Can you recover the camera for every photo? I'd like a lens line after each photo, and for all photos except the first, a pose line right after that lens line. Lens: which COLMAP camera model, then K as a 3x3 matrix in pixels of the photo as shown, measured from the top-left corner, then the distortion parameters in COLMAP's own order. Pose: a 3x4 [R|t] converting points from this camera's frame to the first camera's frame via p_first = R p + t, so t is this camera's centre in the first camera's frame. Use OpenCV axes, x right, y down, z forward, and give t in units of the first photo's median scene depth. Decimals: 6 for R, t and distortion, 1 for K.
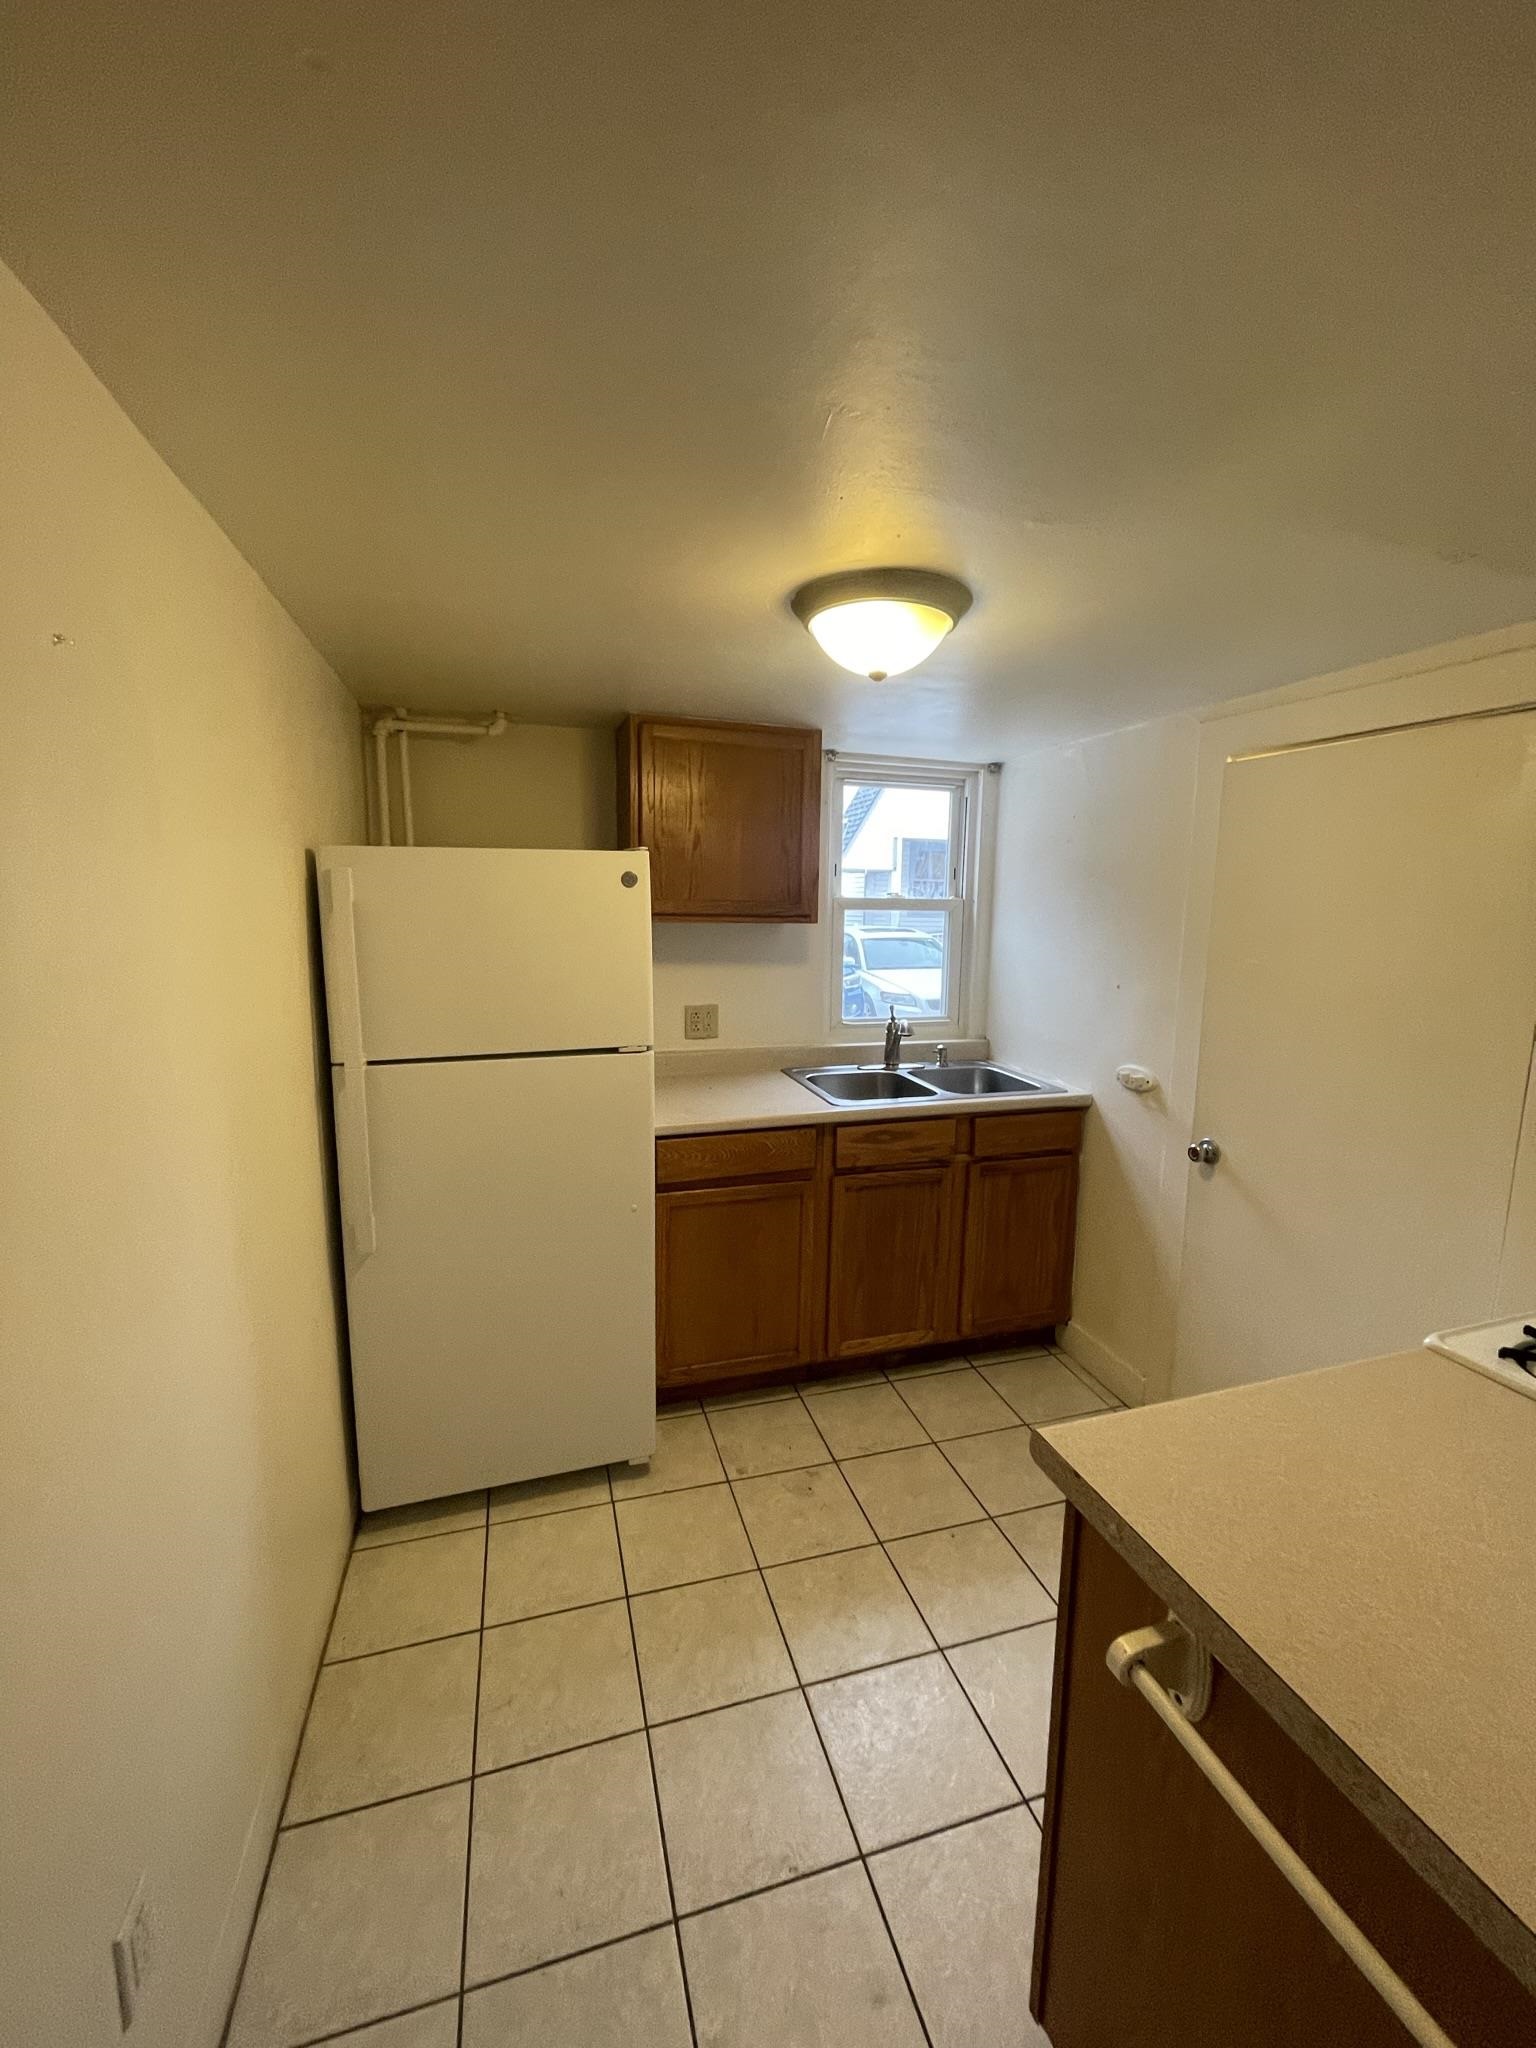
lens RADIAL K [[826.5, 0, 767.7], [0, 826.5, 1022.7], [0, 0, 1]] dist [-0.003888, 0.000318]
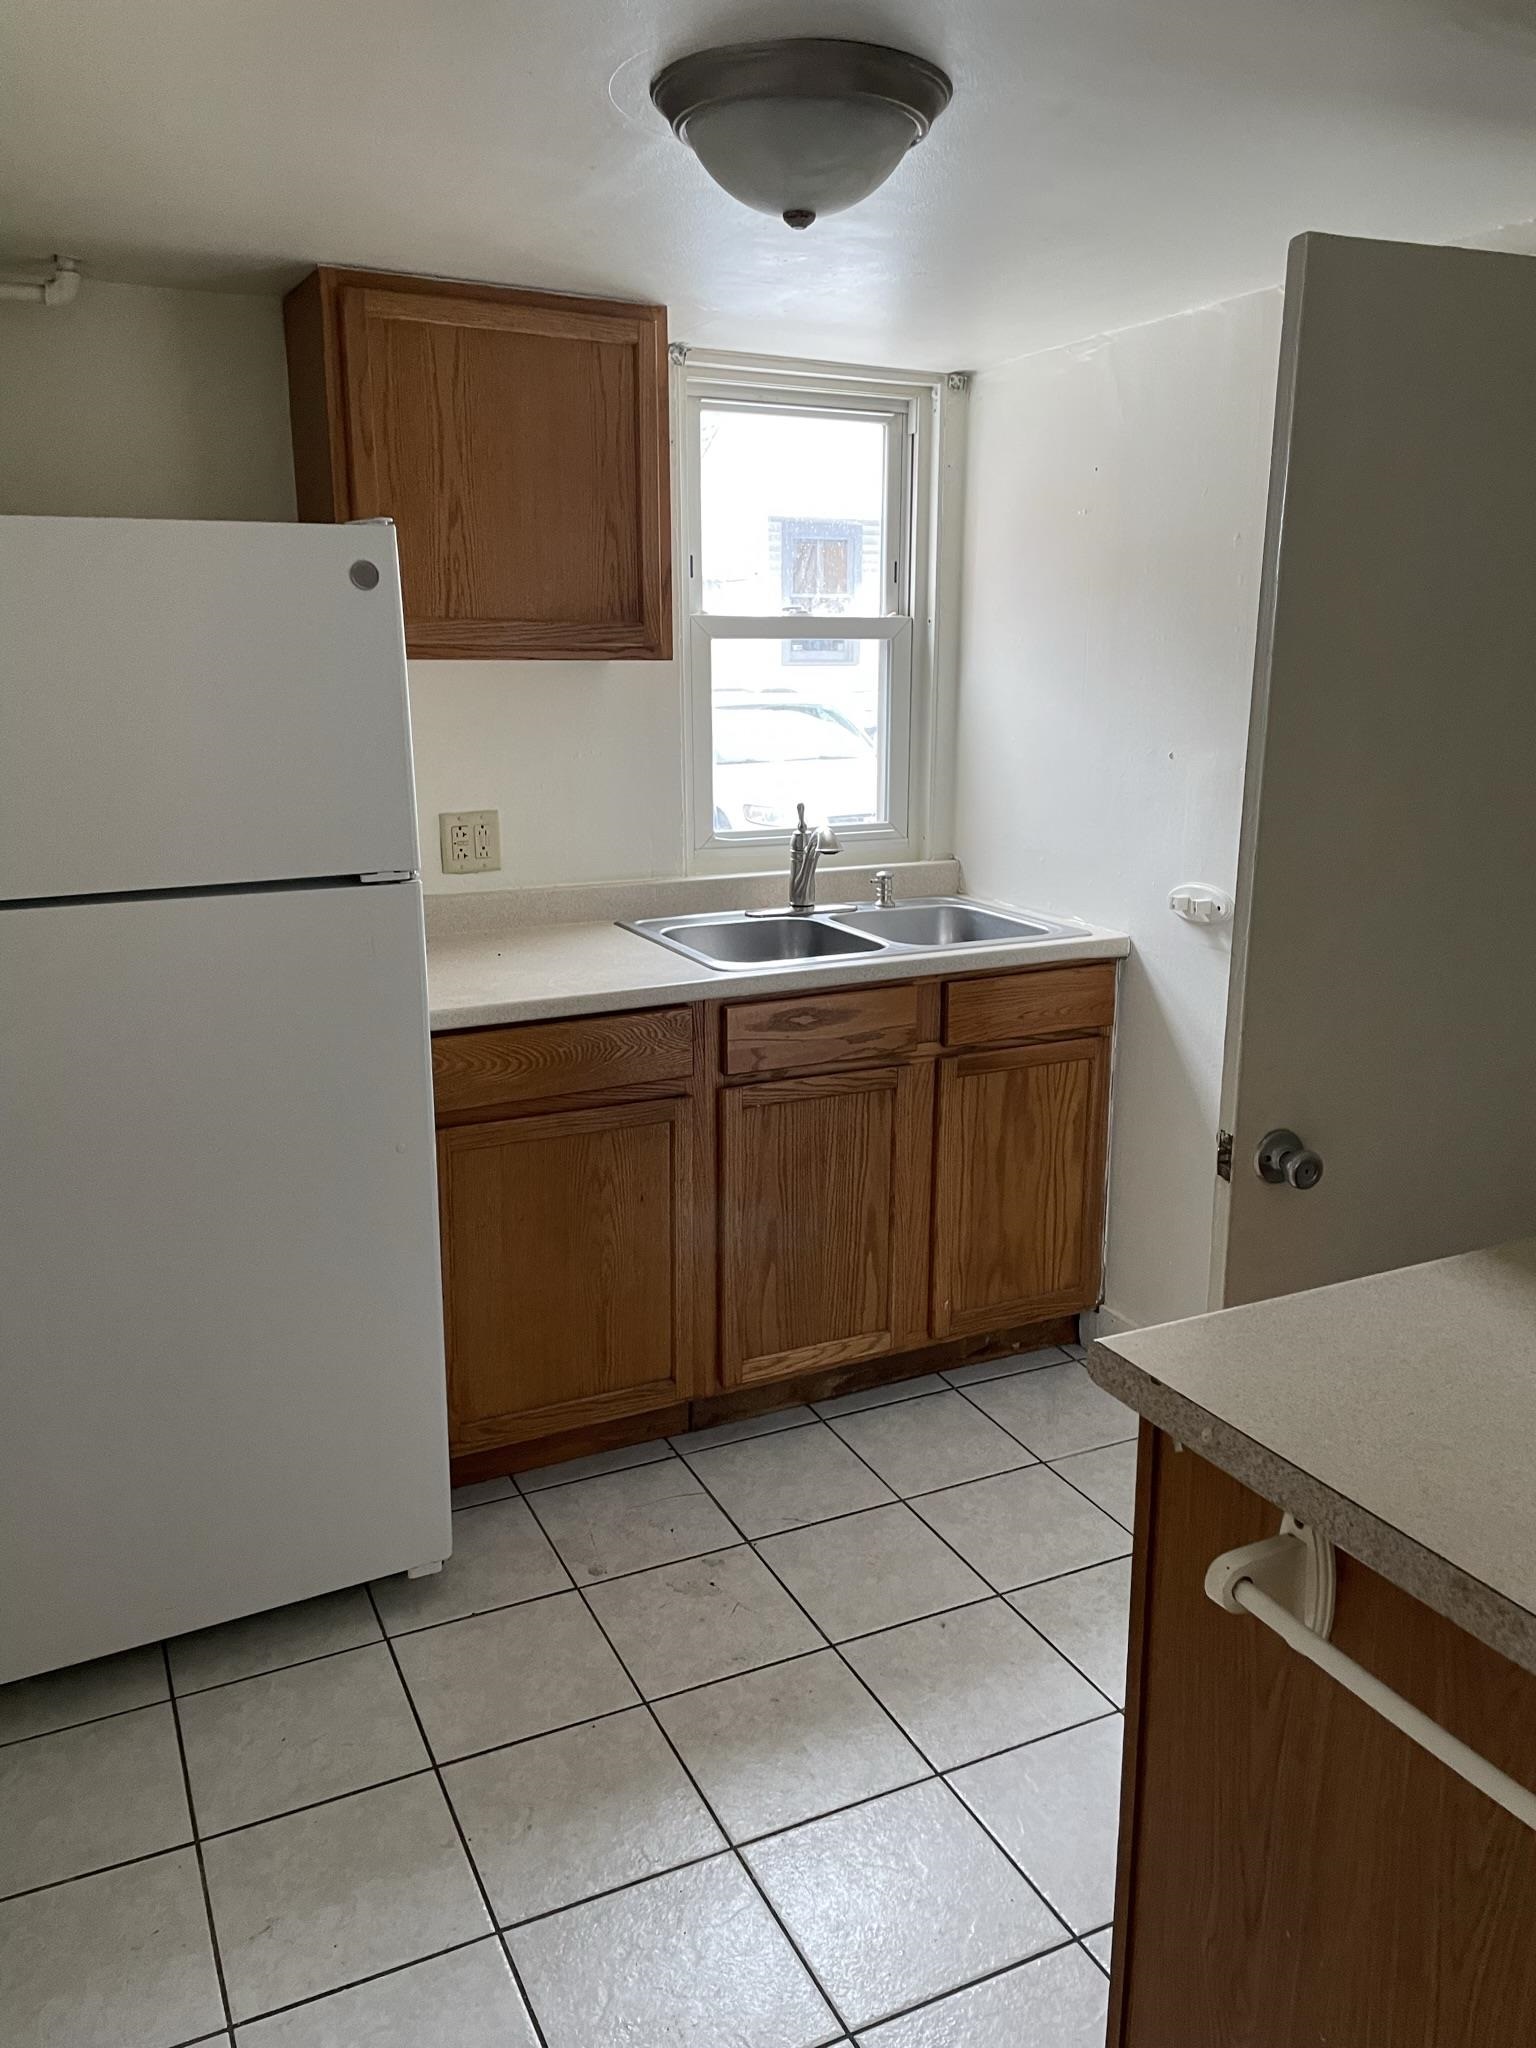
lens RADIAL K [[1539.9, 0, 768.3], [0, 1539.9, 1008.2], [0, 0, 1]] dist [0.087205, -0.109805]
pose [[0.986755, -0.050315, 0.154220, -0.057667], [0.036840, 0.995348, 0.089019, 0.030215], [-0.157981, -0.082159, 0.984018, -0.100987]]
